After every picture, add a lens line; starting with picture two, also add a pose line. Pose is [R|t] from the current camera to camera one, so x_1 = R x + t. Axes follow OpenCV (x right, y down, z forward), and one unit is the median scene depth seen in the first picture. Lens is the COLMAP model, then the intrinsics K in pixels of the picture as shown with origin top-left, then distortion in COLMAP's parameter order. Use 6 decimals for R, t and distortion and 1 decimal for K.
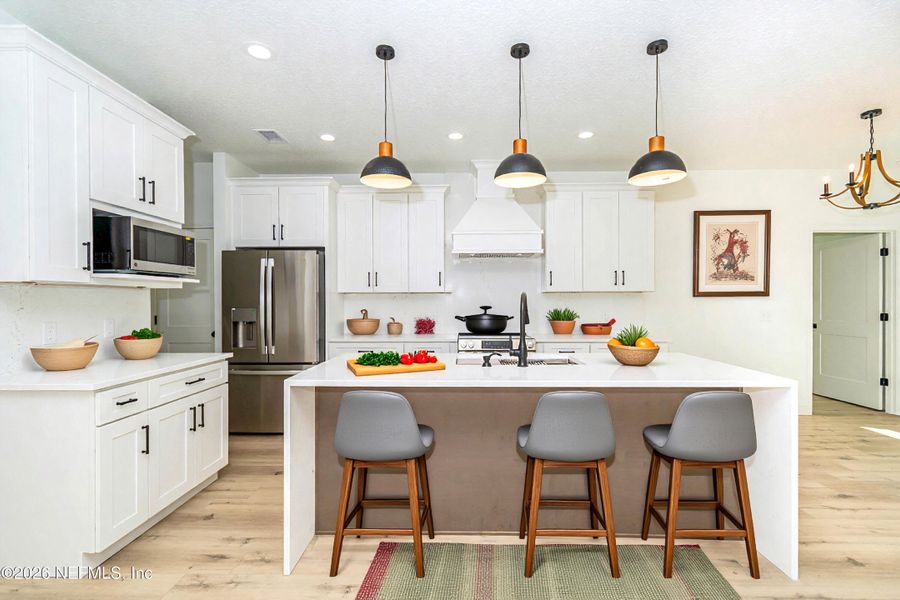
lens RADIAL K [[405.7, 0, 451.0], [0, 405.7, 302.9], [0, 0, 1]] dist [0.003533, 0.000356]
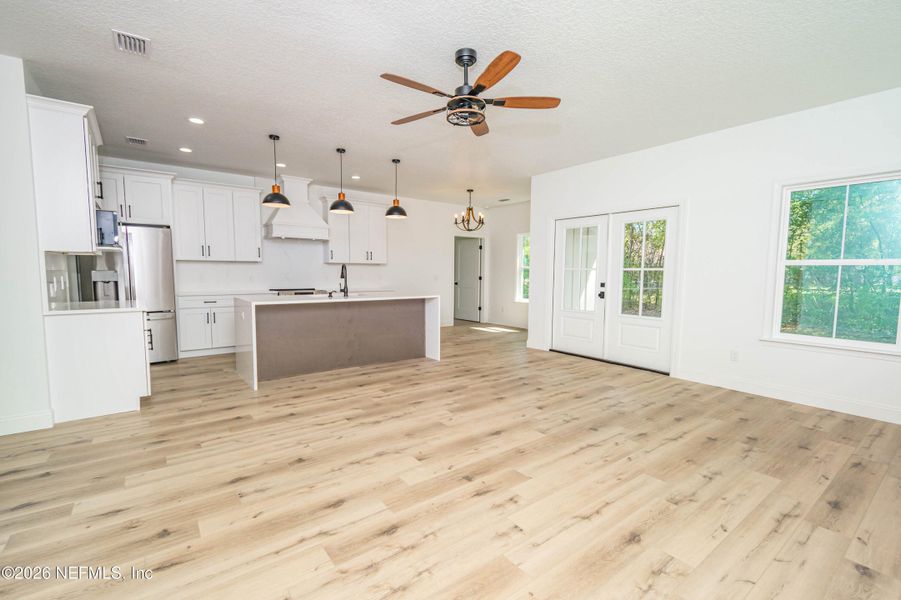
lens RADIAL K [[406.1, 0, 451.5], [0, 406.1, 302.9], [0, 0, 1]] dist [0.003533, 0.000356]
pose [[0.779876, -0.039641, 0.624677, -0.539774], [-0.007829, 0.997297, 0.073061, 0.013837], [-0.625885, -0.061869, 0.777458, -0.786755]]
